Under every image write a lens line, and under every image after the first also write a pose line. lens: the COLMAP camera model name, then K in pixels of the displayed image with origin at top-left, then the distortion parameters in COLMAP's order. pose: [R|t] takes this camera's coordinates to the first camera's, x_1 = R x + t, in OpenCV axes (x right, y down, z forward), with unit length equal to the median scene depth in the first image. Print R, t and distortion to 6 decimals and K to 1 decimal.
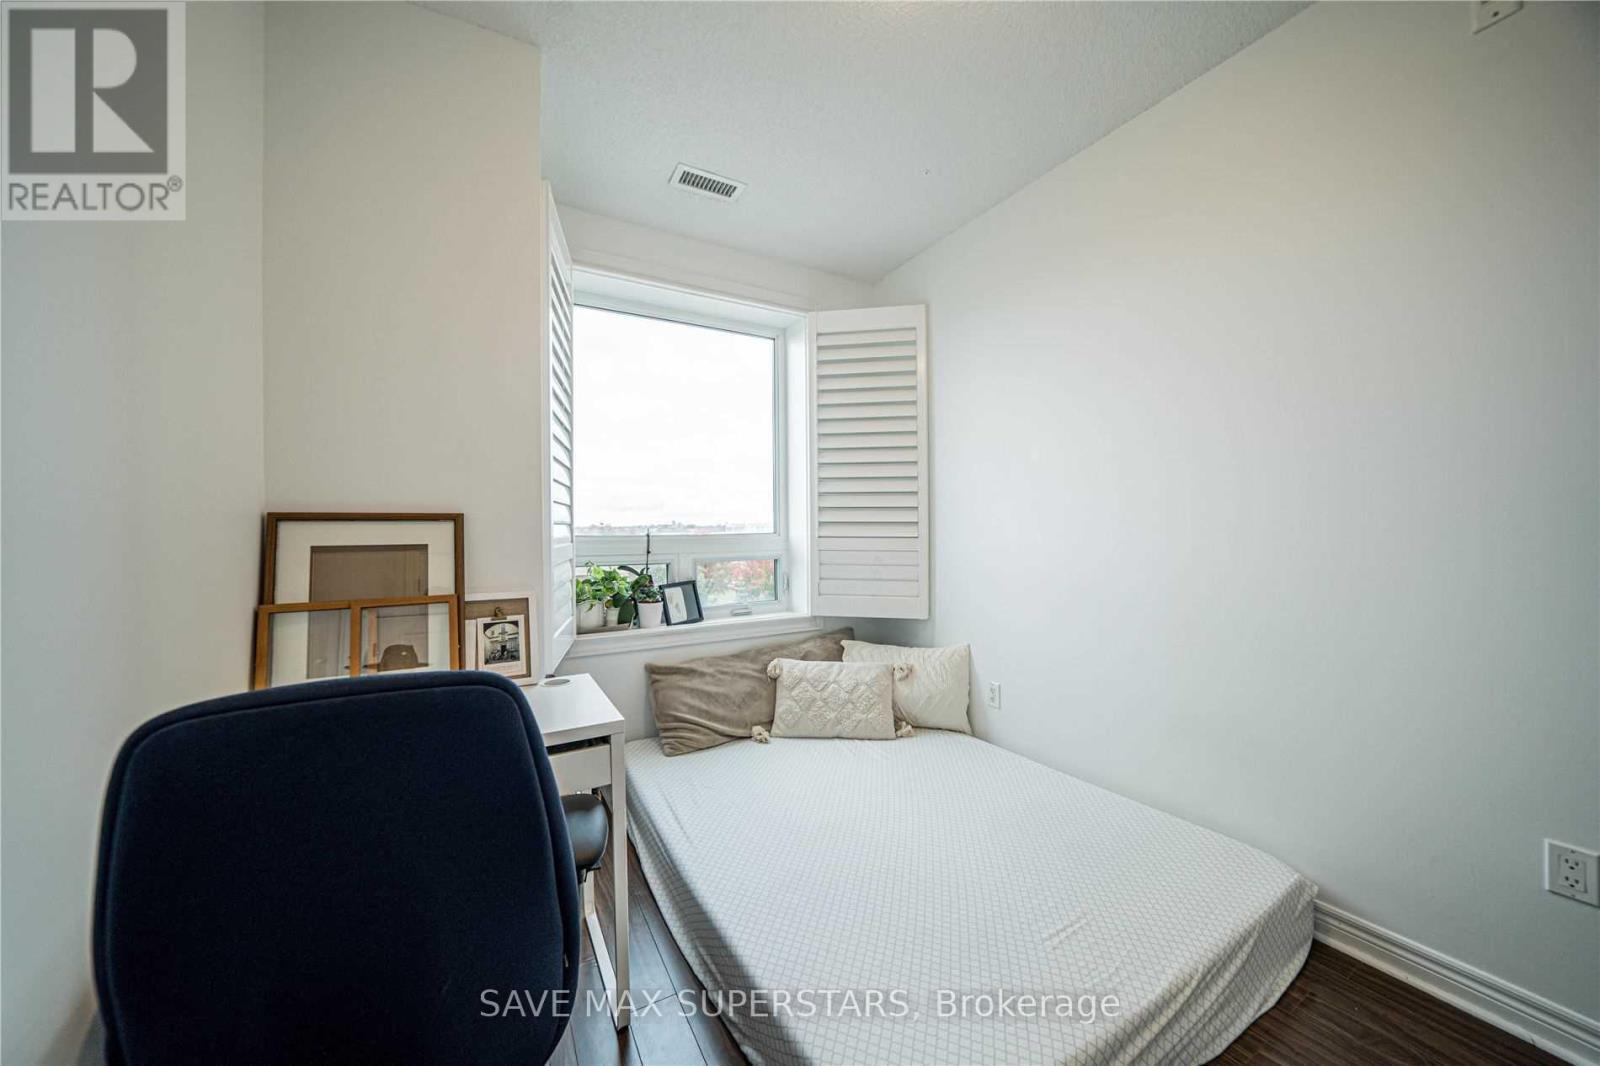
lens RADIAL K [[556.1, 0, 791.0], [0, 556.1, 537.8], [0, 0, 1]] dist [-0.027428, 0.003267]
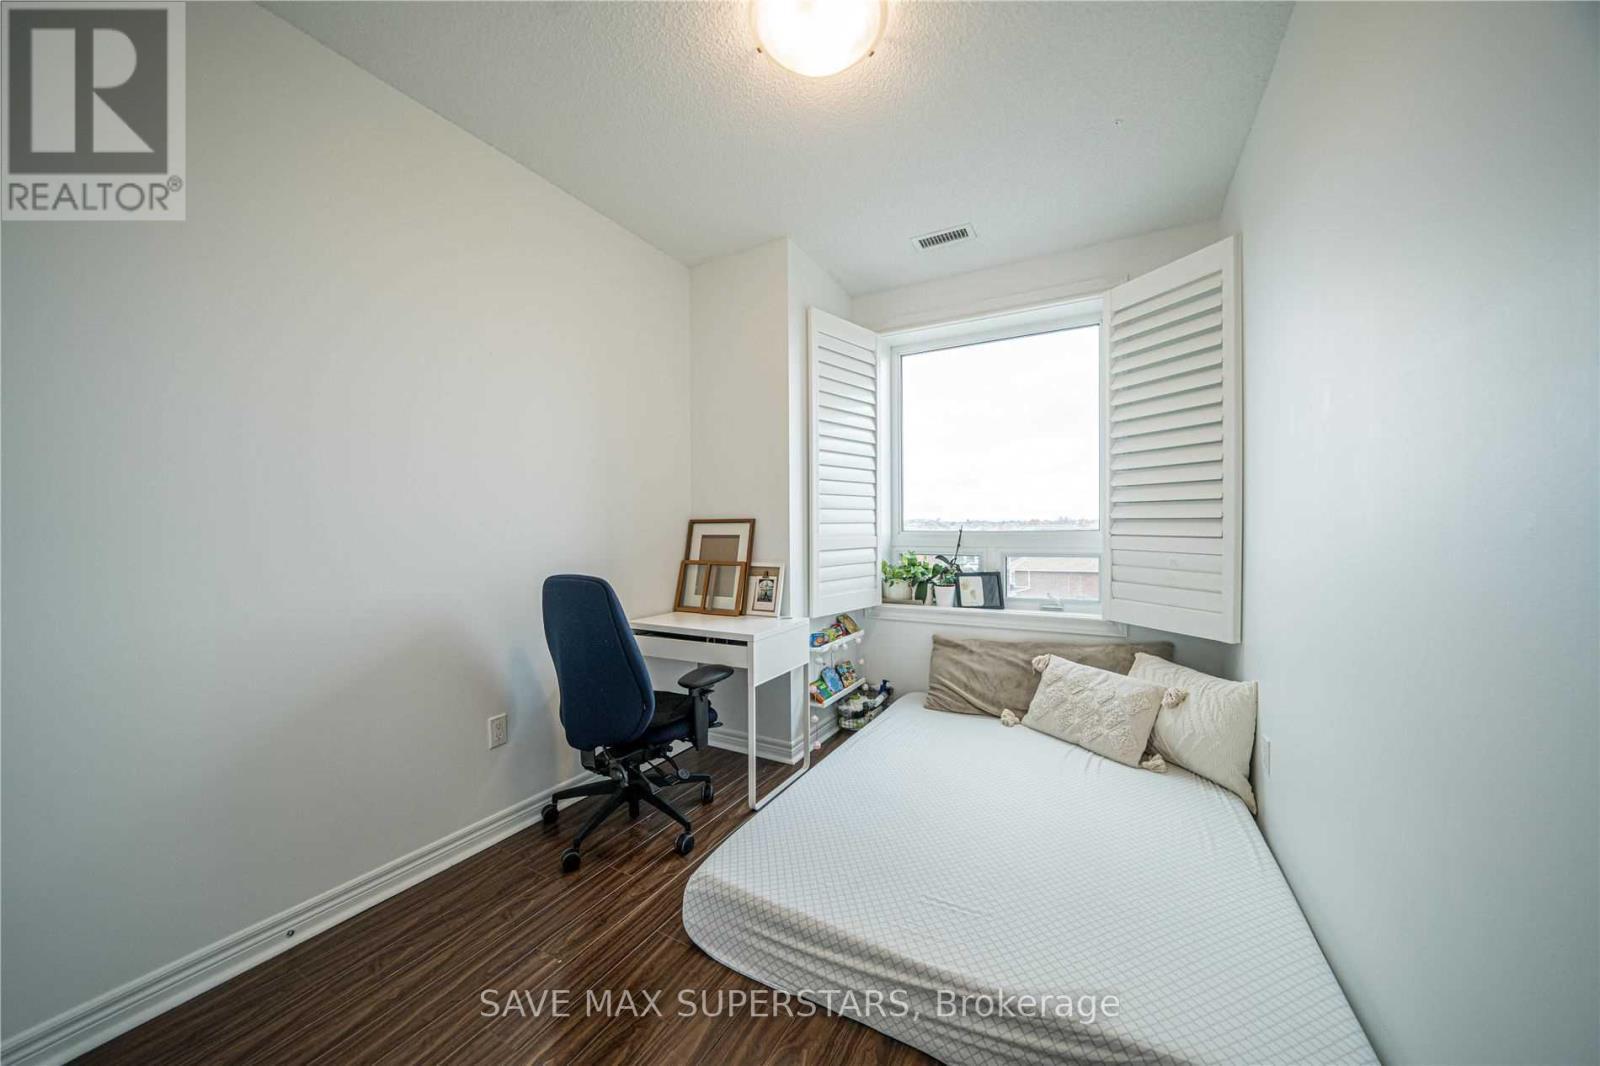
lens RADIAL K [[556.1, 0, 796.2], [0, 556.1, 535.4], [0, 0, 1]] dist [-0.027428, 0.003267]
pose [[0.518534, 0.017116, -0.854885, 0.619467], [-0.009981, 0.999853, 0.013965, -0.008702], [0.854998, 0.001292, 0.518629, 0.091272]]
